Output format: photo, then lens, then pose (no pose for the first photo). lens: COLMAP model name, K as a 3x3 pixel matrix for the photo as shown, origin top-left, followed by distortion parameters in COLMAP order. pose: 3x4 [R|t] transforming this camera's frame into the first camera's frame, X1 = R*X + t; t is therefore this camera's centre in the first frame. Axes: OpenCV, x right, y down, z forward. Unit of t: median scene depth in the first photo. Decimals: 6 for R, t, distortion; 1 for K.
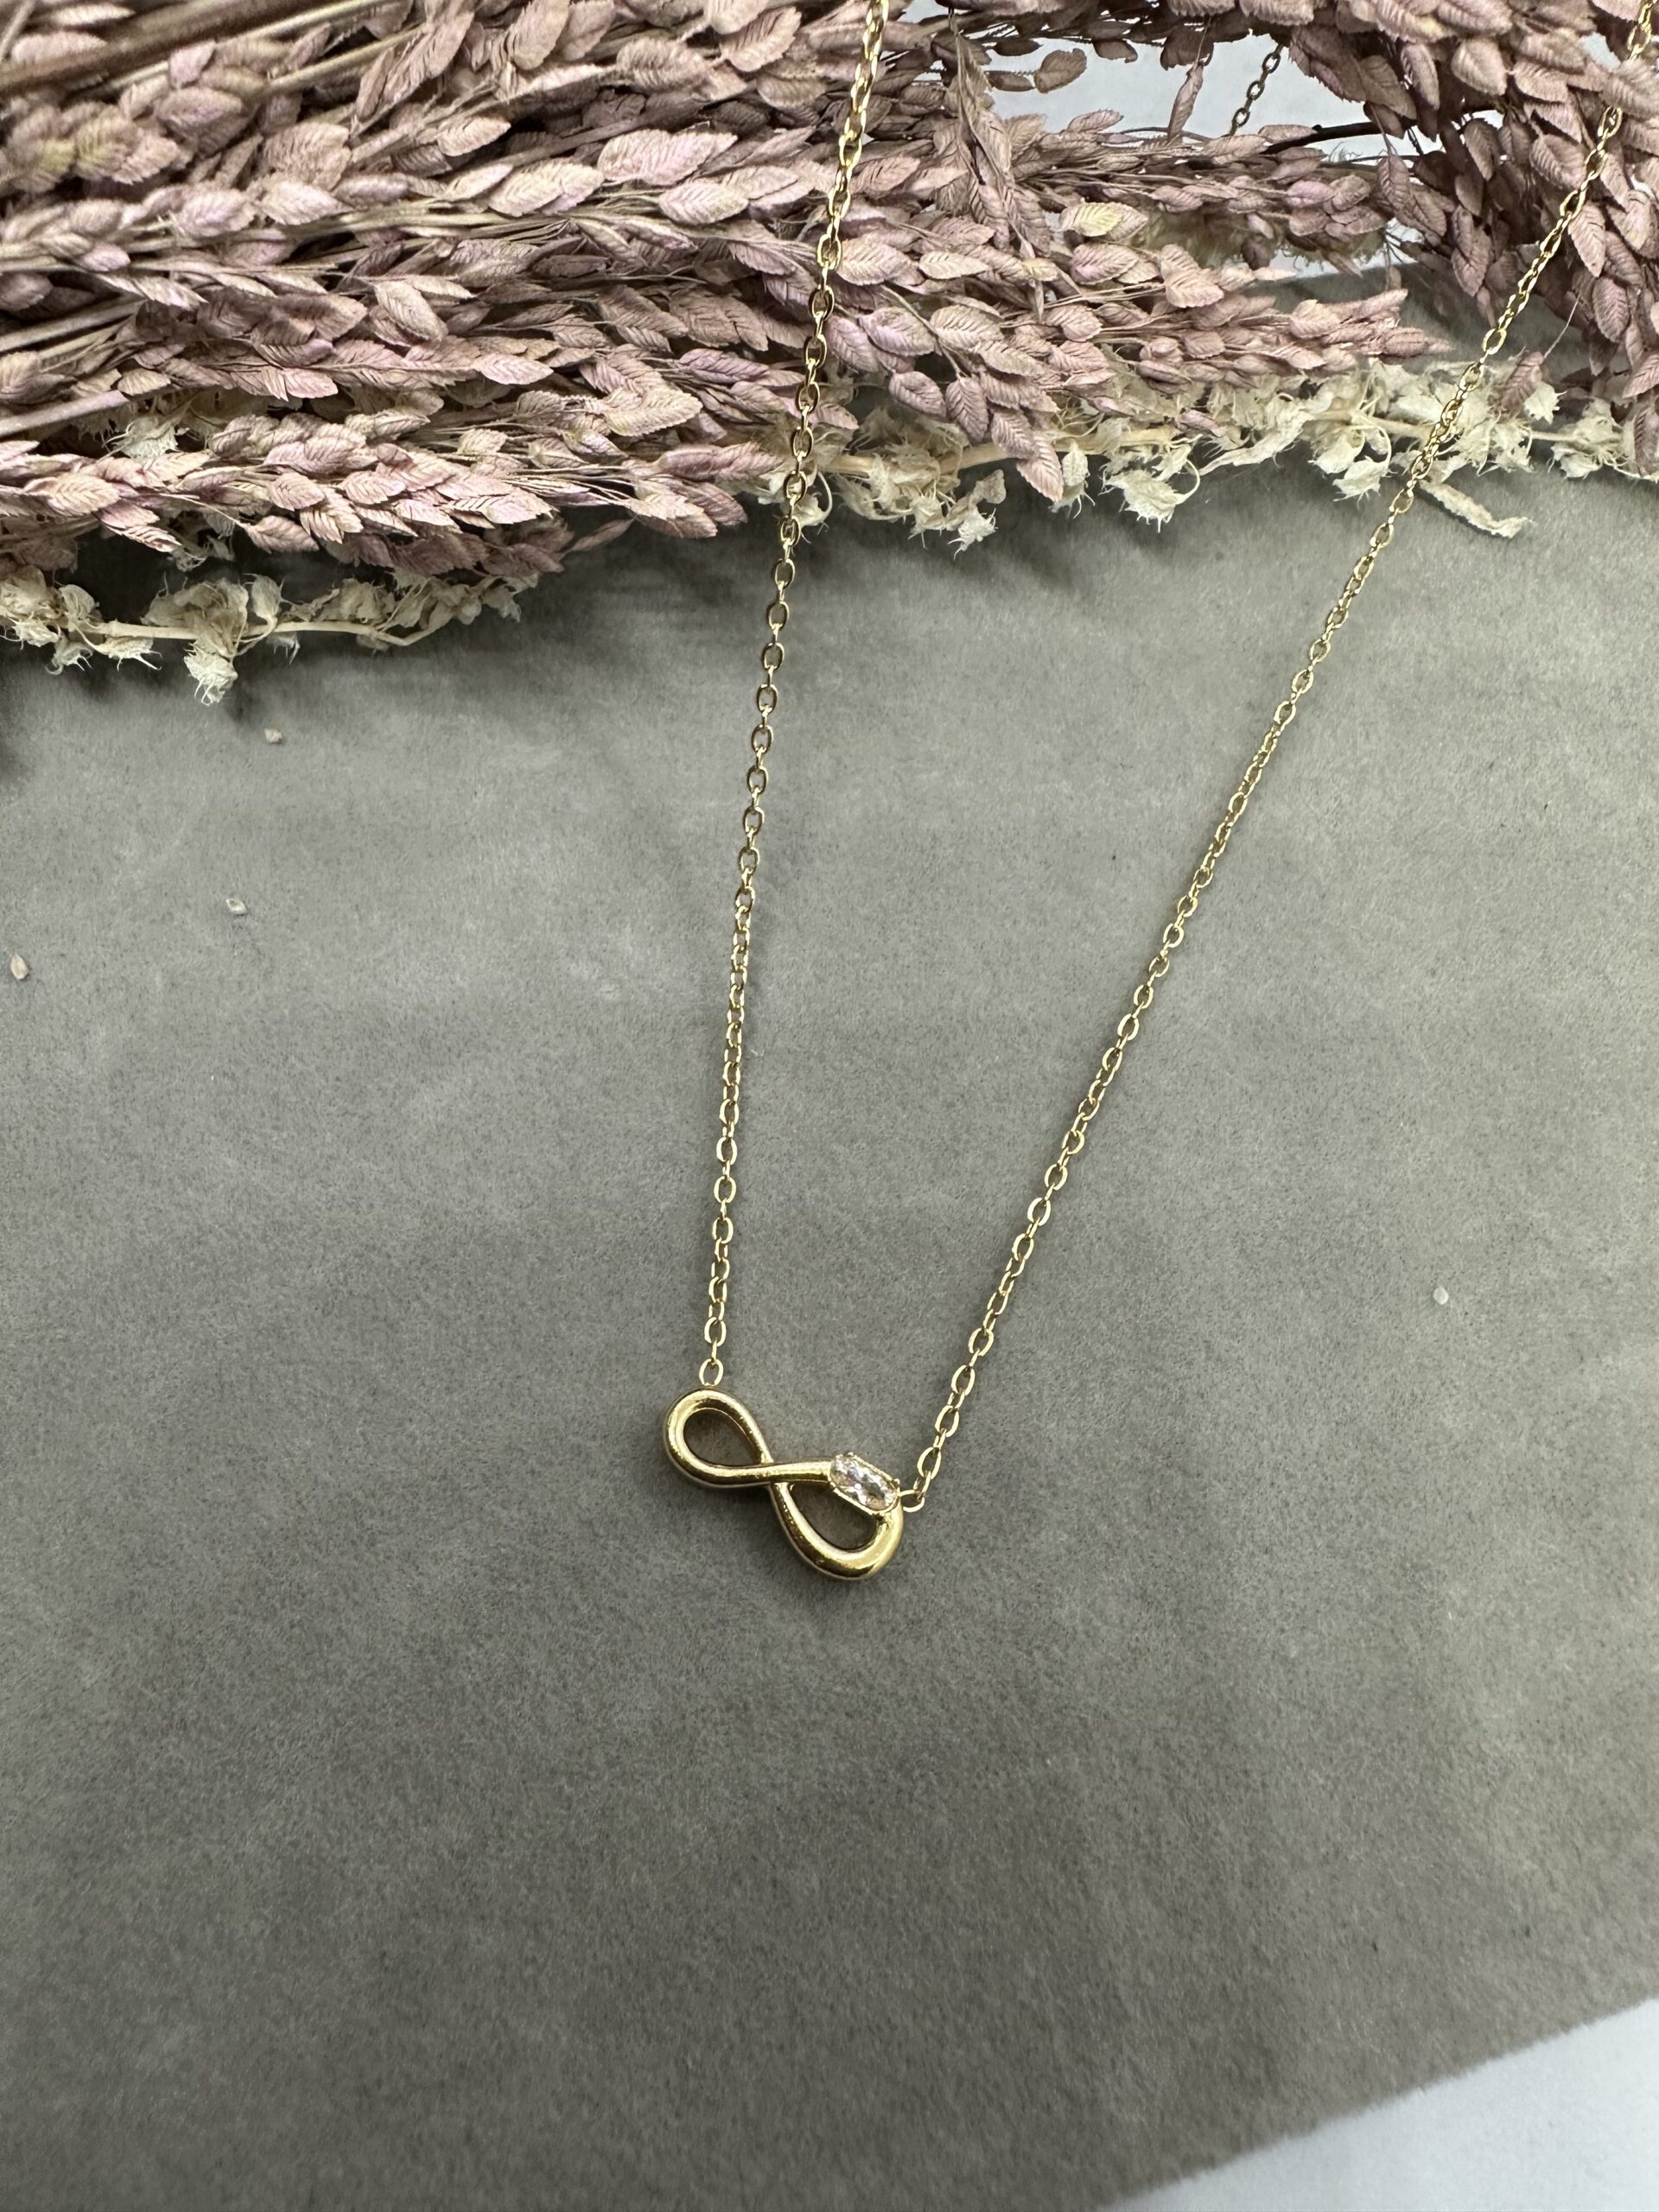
lens RADIAL K [[1602.5, 0, 663.2], [0, 1602.5, 1022.3], [0, 0, 1]] dist [-0.006739, 0.003183]
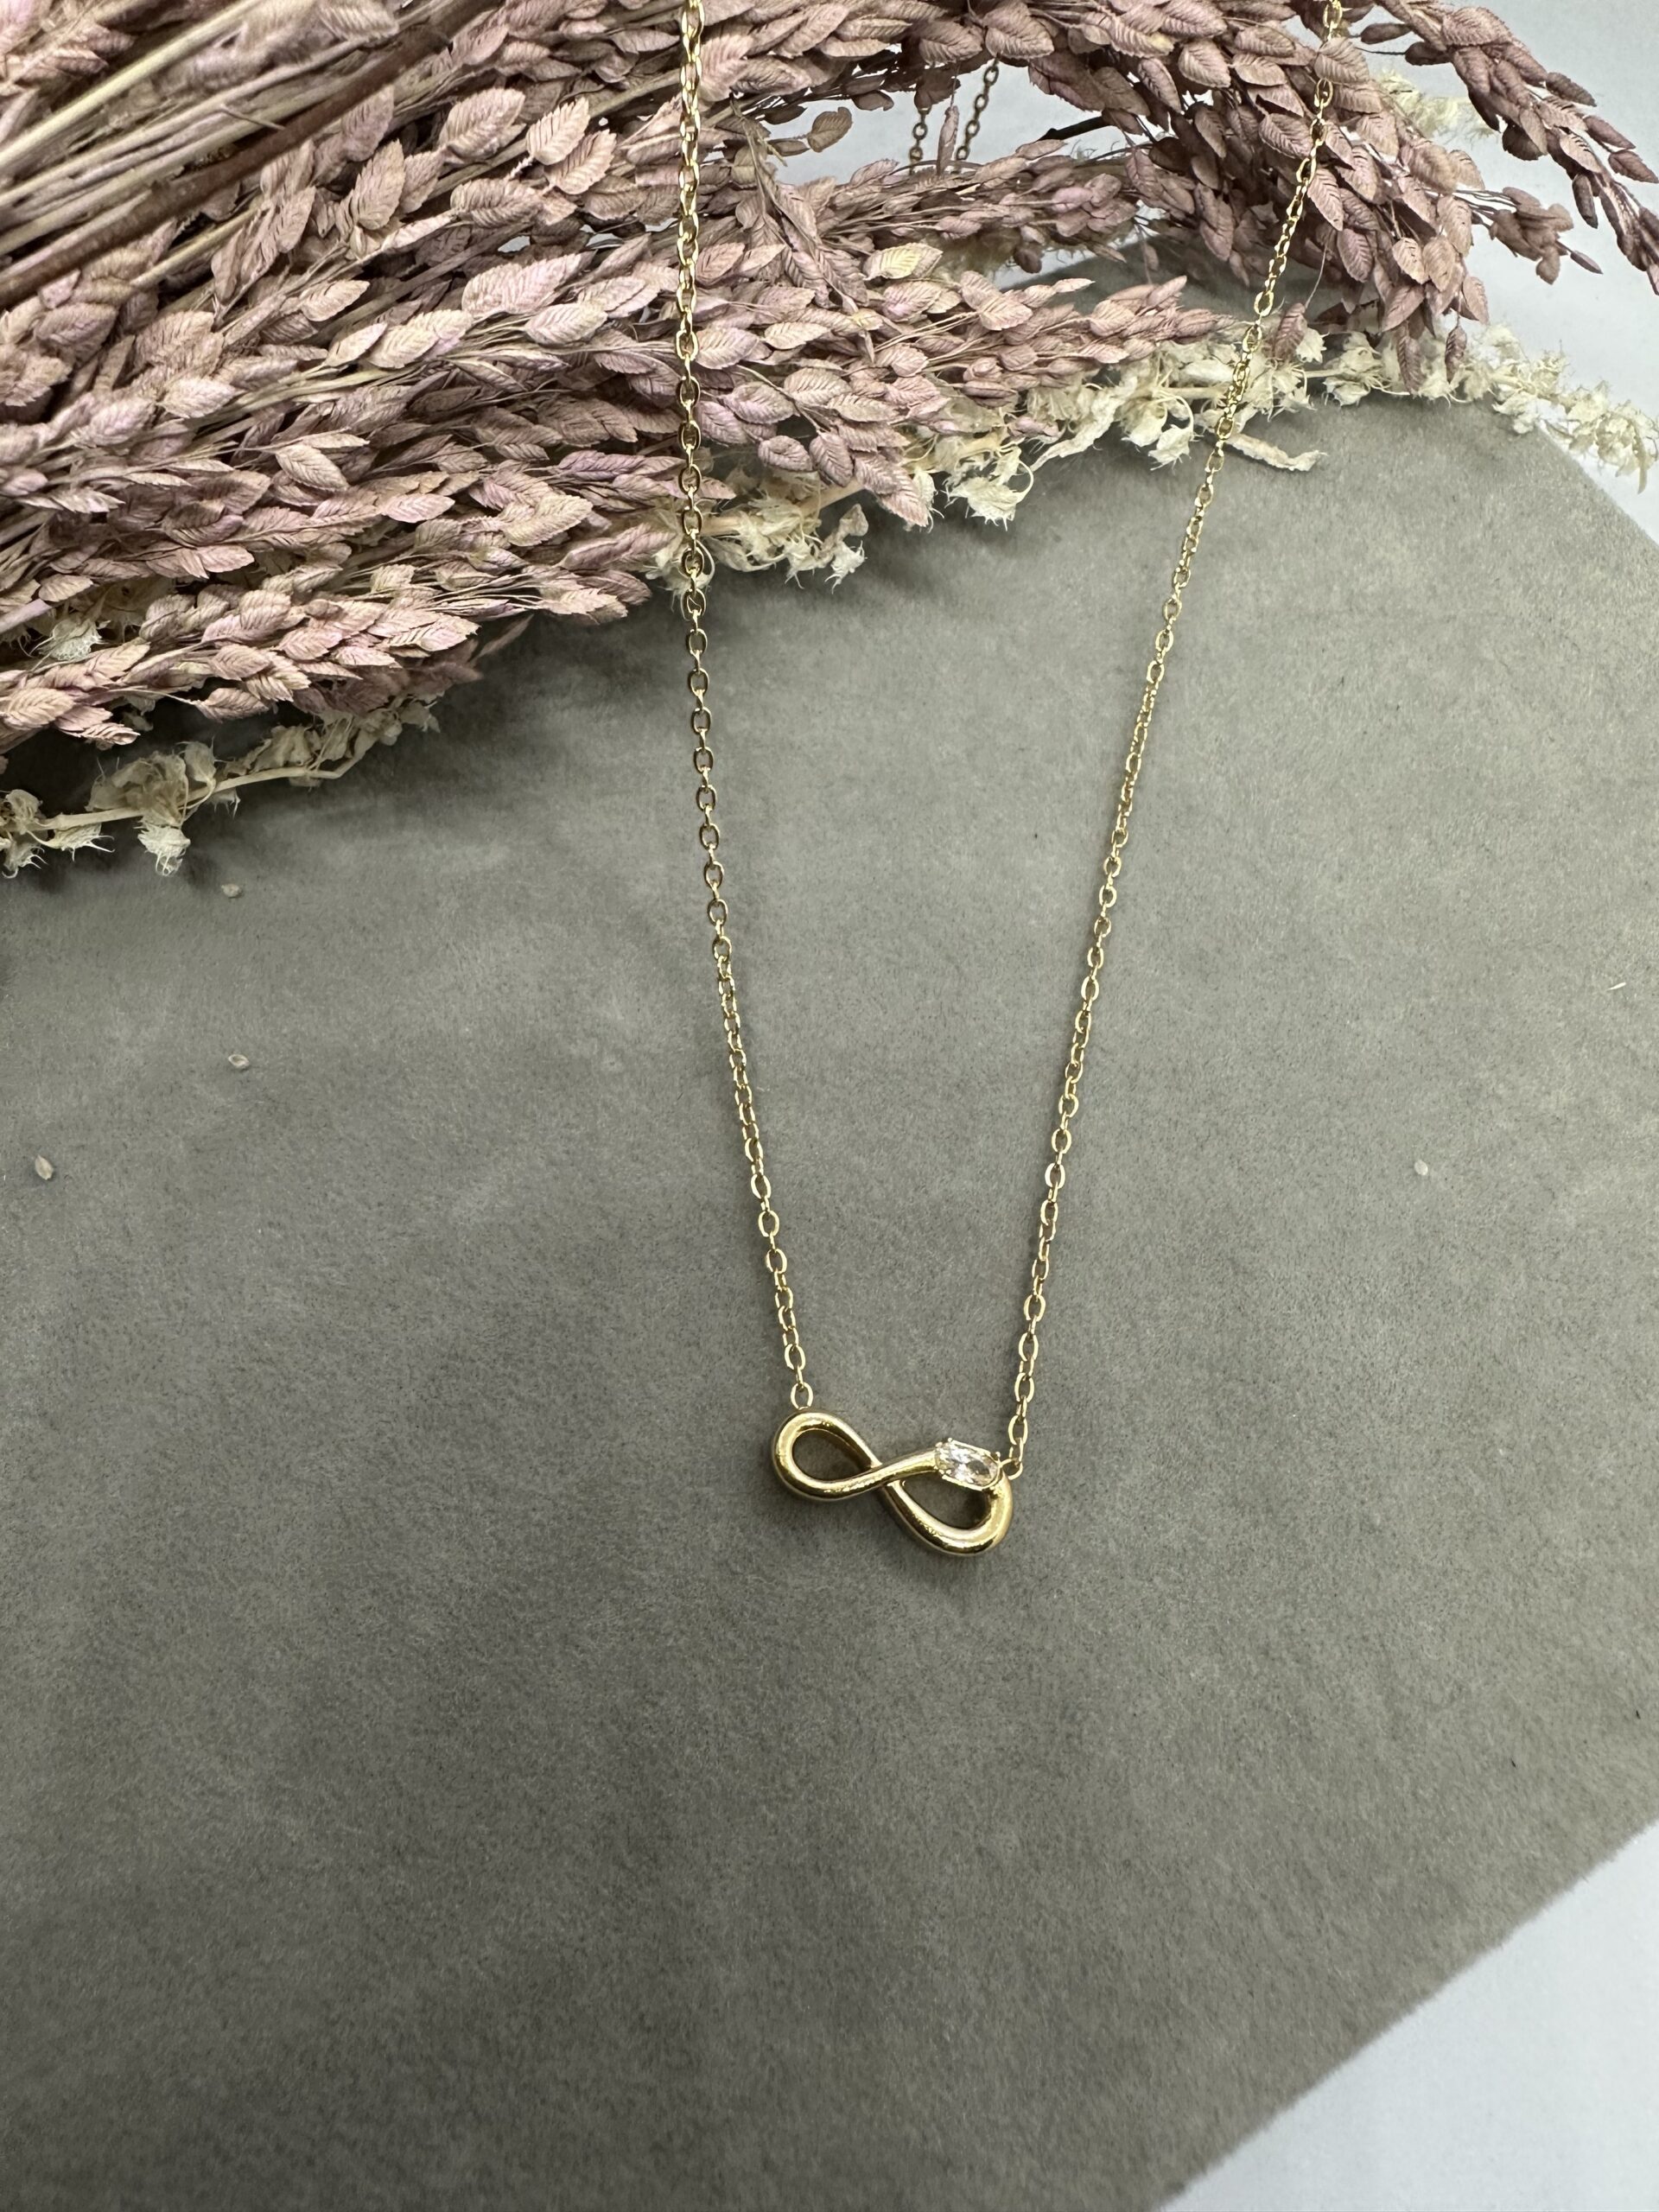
lens RADIAL K [[1602.5, 0, 663.2], [0, 1602.5, 1022.3], [0, 0, 1]] dist [-0.006739, 0.003183]
pose [[0.971982, -0.217319, 0.089571, -0.096942], [0.218587, 0.975807, -0.004481, -0.035908], [-0.086430, 0.023935, 0.995970, -0.047660]]
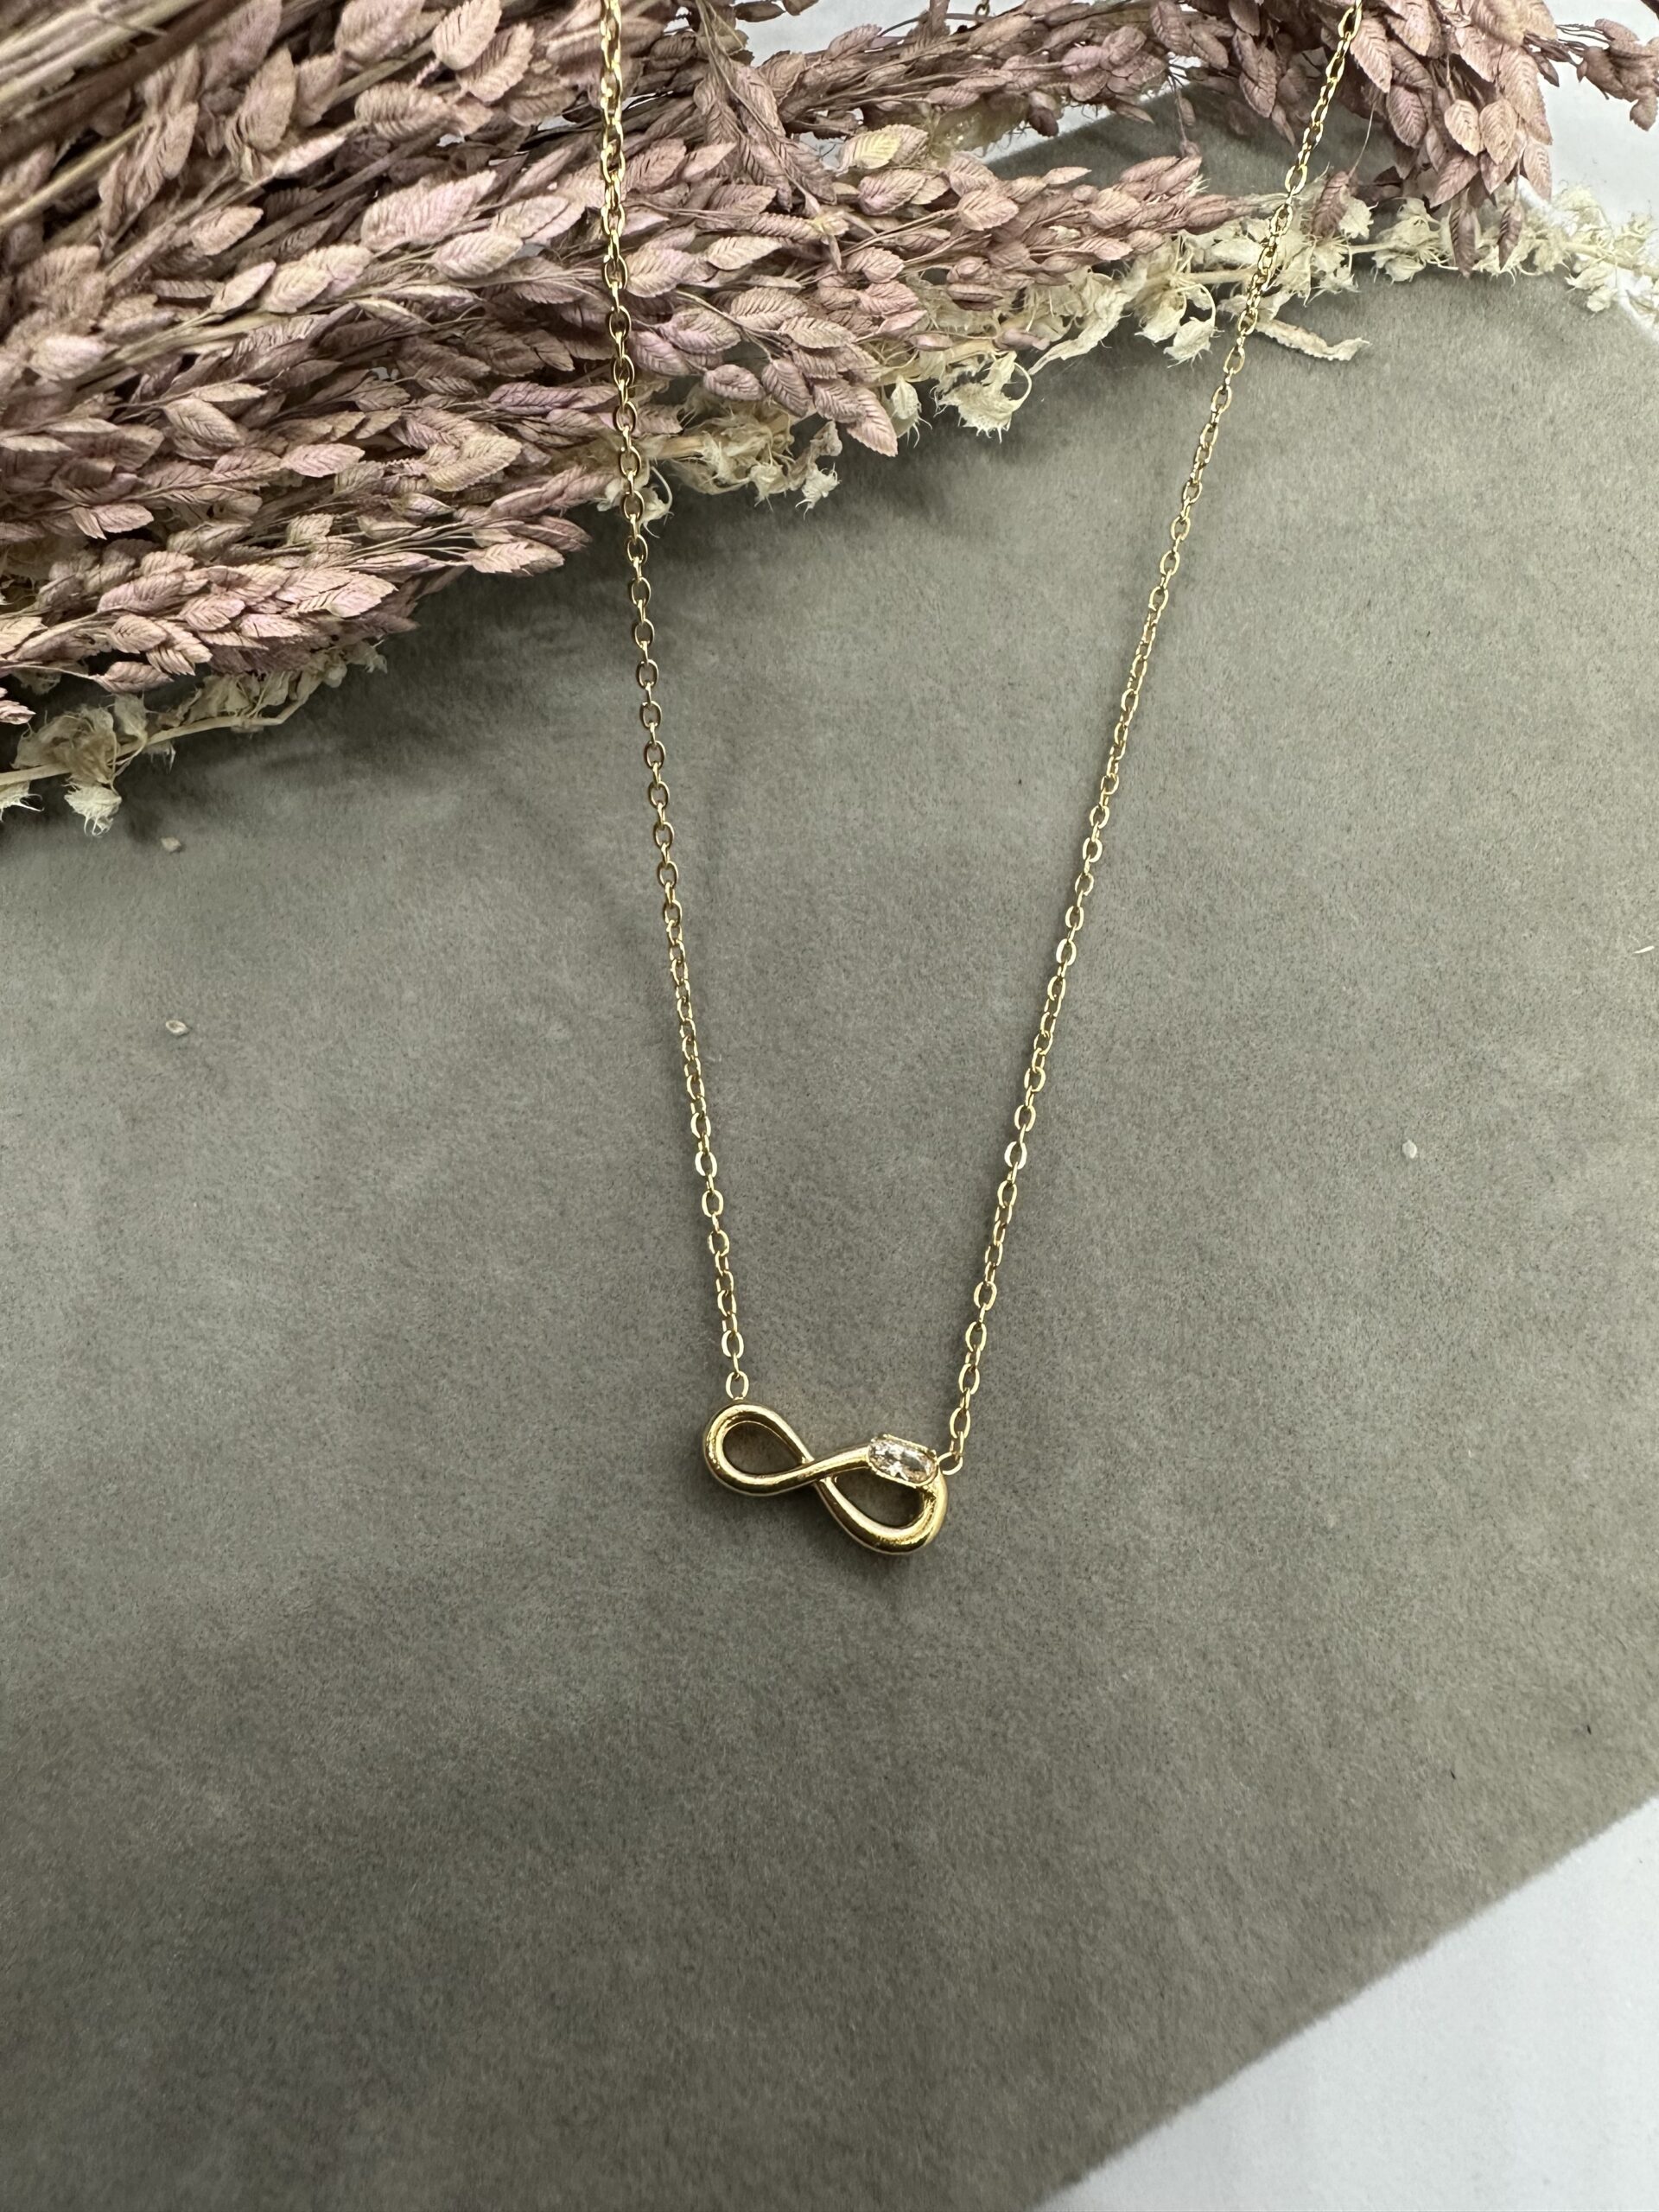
lens RADIAL K [[1602.5, 0, 663.2], [0, 1602.5, 1022.3], [0, 0, 1]] dist [-0.006739, 0.003183]
pose [[0.976385, -0.215639, 0.013135, 0.019583], [0.213572, 0.972612, 0.091716, -0.111176], [-0.032552, -0.086745, 0.995699, -0.007464]]
